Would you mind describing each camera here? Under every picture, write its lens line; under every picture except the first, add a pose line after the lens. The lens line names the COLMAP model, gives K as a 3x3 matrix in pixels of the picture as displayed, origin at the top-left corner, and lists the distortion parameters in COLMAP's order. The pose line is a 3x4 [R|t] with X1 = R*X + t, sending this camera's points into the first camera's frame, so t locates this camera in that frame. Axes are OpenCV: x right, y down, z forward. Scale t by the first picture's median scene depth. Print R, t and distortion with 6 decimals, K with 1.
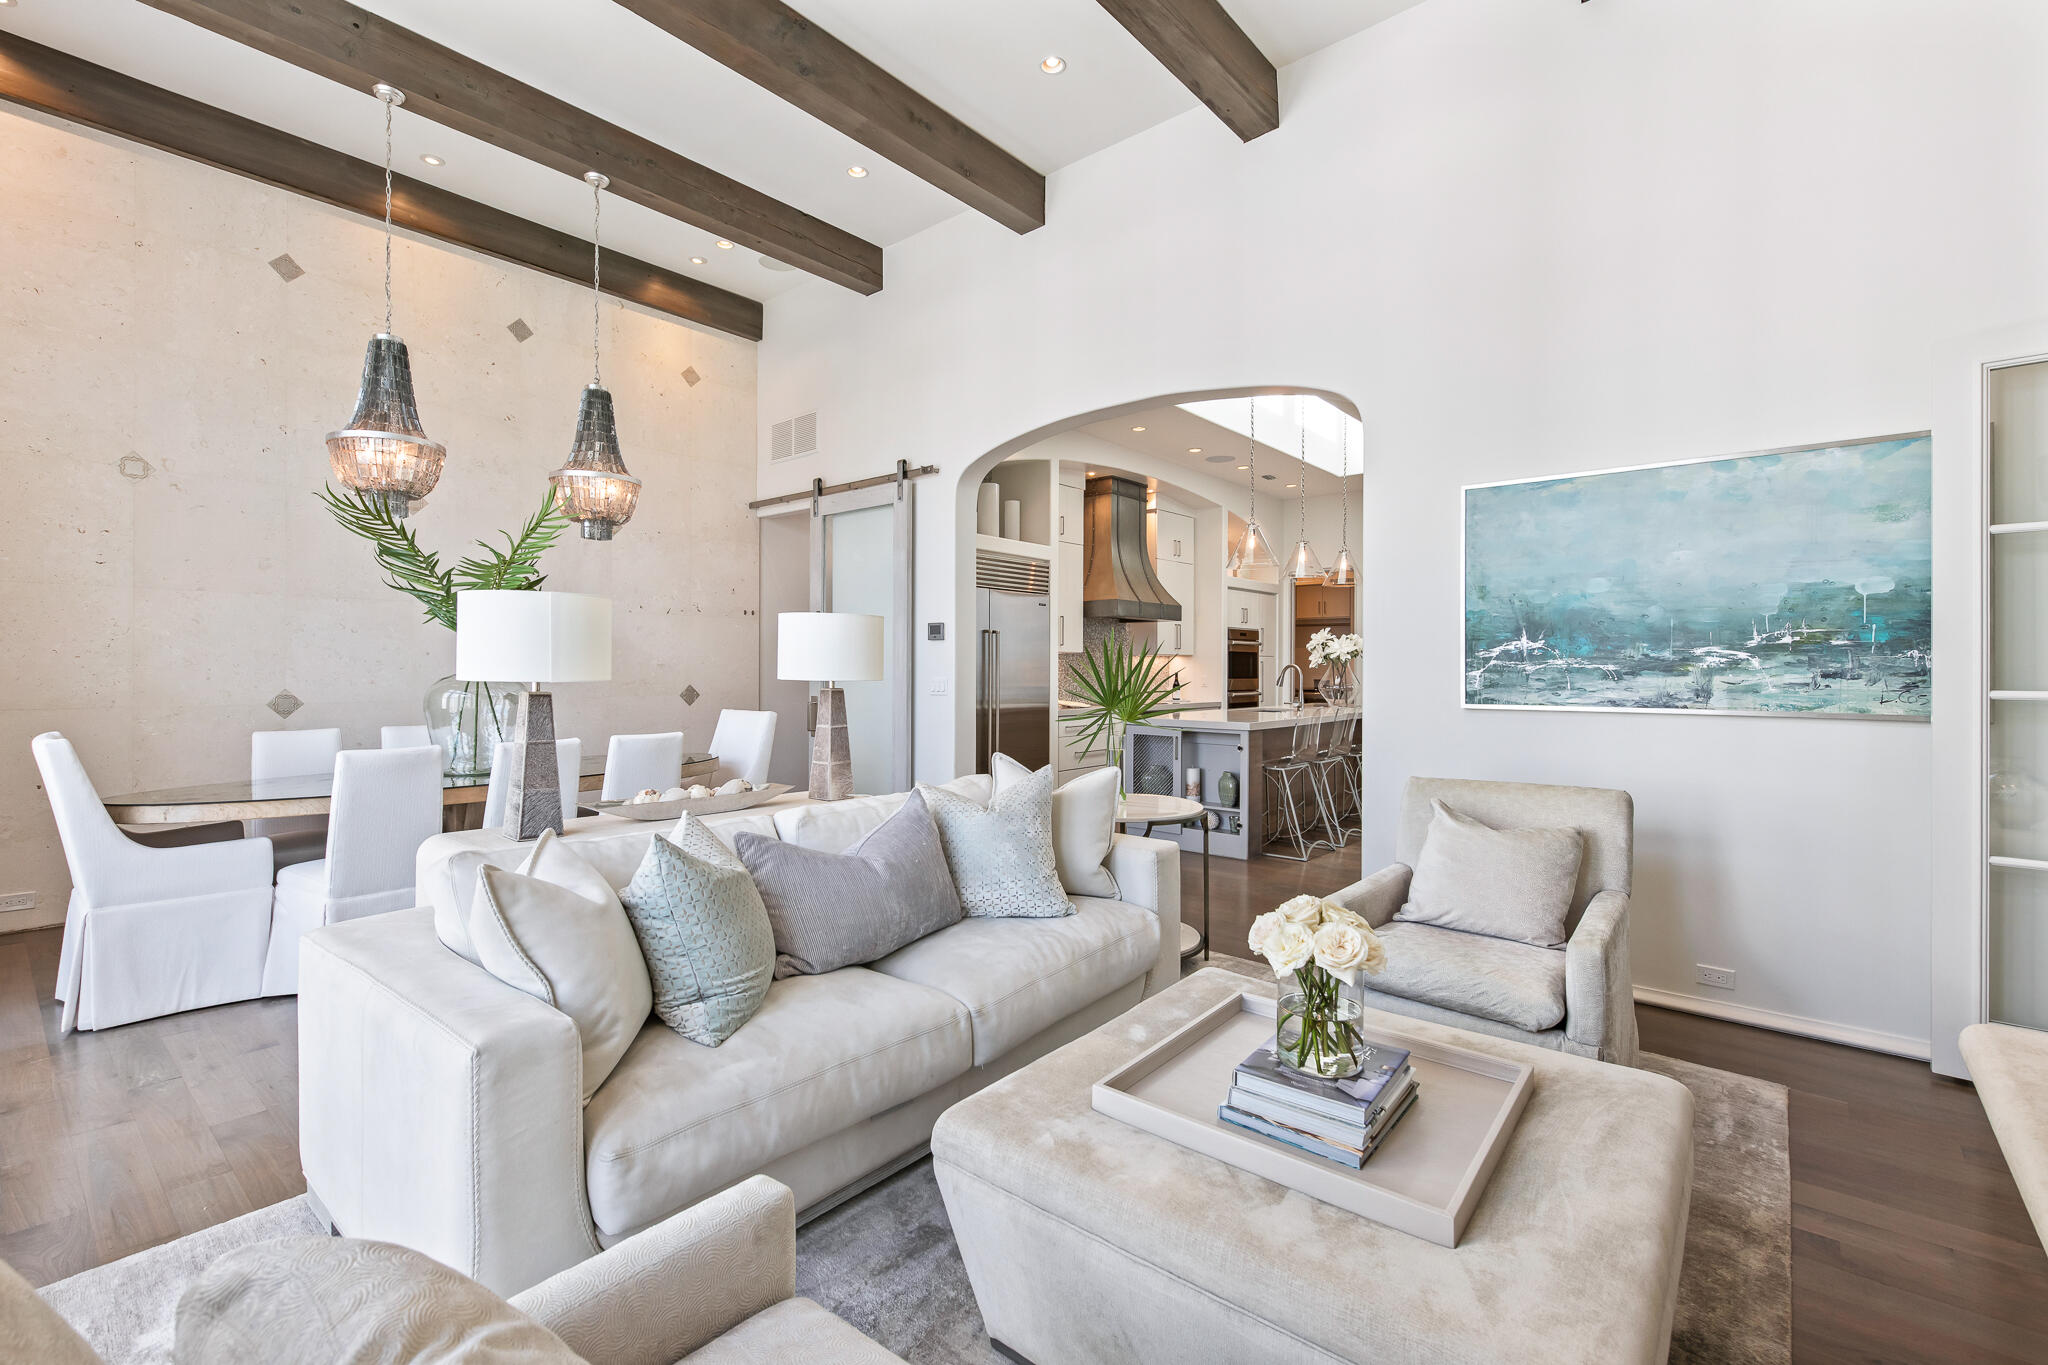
lens RADIAL K [[905.9, 0, 1015.5], [0, 905.9, 673.1], [0, 0, 1]] dist [-0.000900, -0.000037]
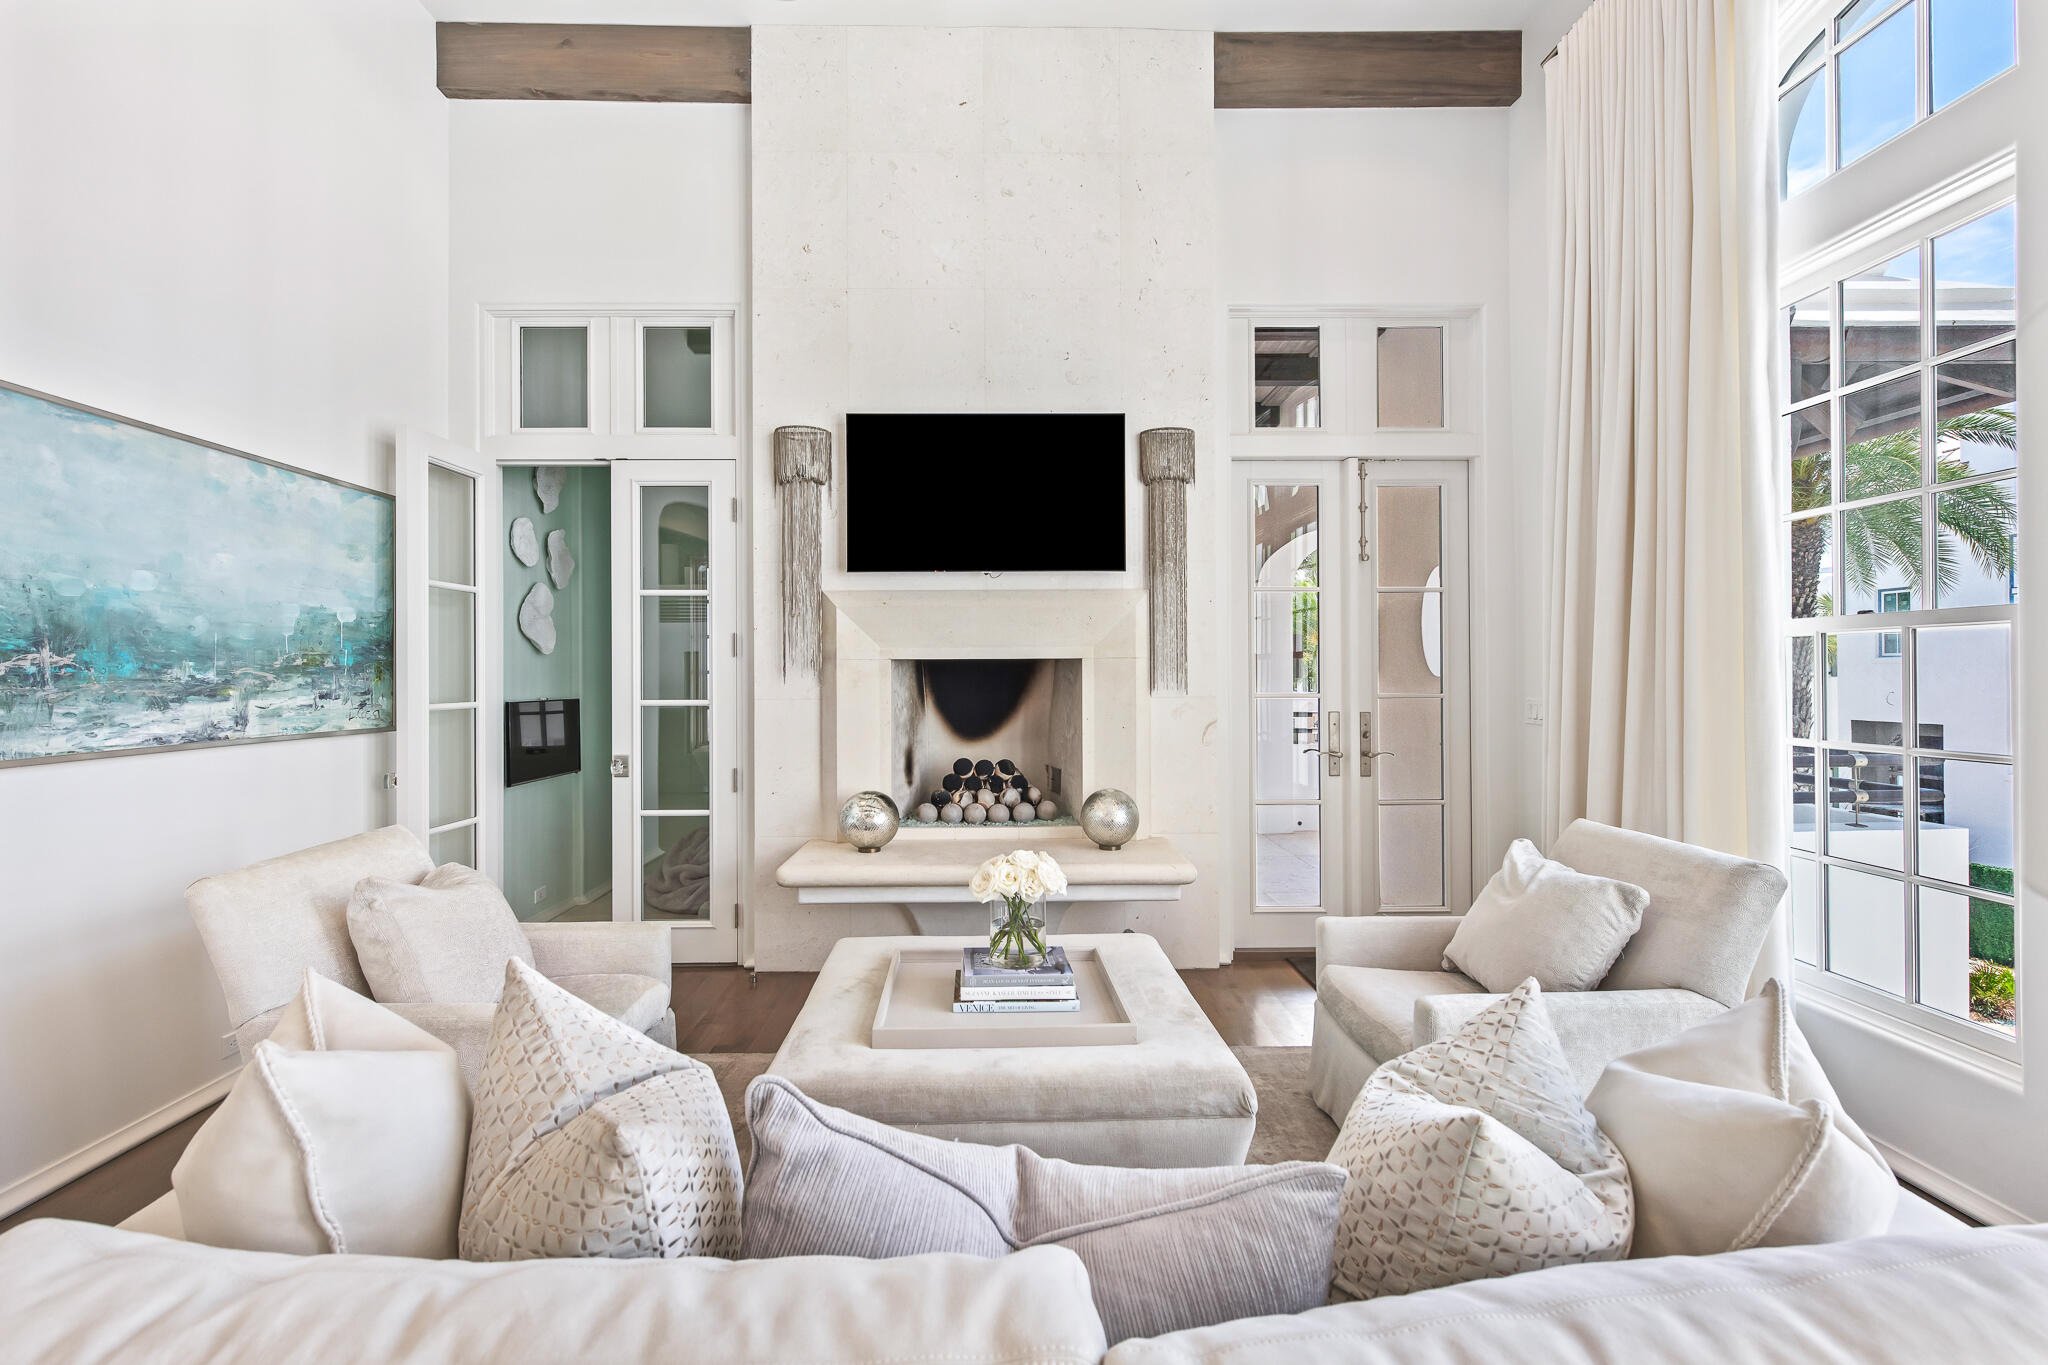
lens RADIAL K [[869.9, 0, 1010.3], [0, 869.9, 668.2], [0, 0, 1]] dist [0.001654, -0.000068]
pose [[-0.653286, 0.004624, 0.757097, -0.355653], [0.007442, 0.999972, 0.000314, -0.022261], [-0.757074, 0.005839, -0.653303, 0.958816]]
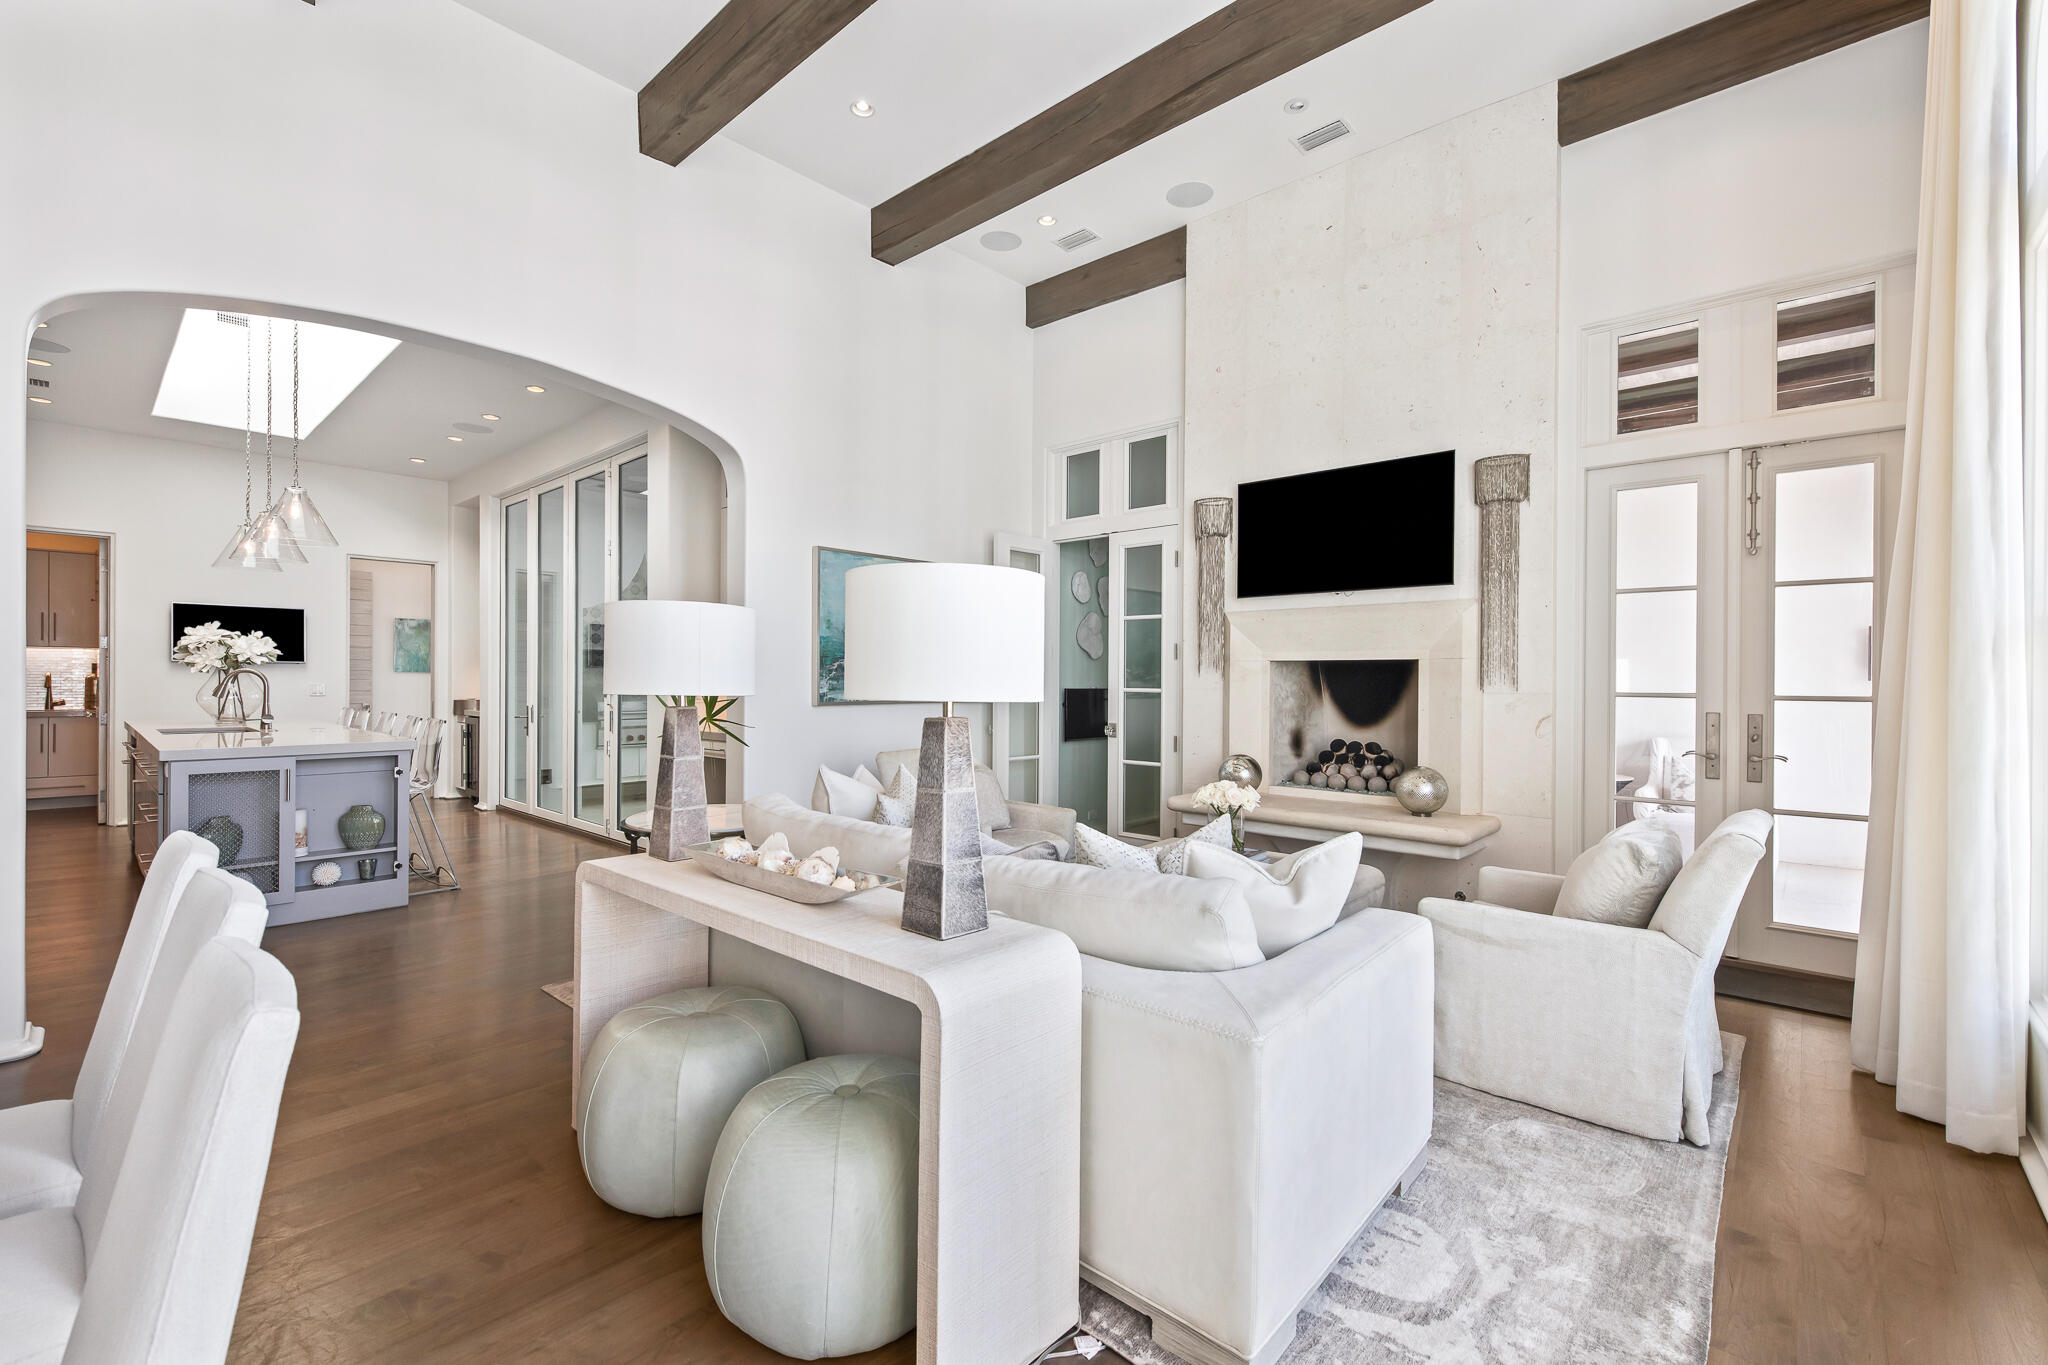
lens RADIAL K [[869.9, 0, 1007.3], [0, 869.9, 679.2], [0, 0, 1]] dist [0.001654, -0.000068]
pose [[0.050508, -0.004957, 0.998711, -0.927840], [0.000247, 0.999988, 0.004951, -0.010157], [-0.998724, -0.000003, 0.050508, 0.730866]]
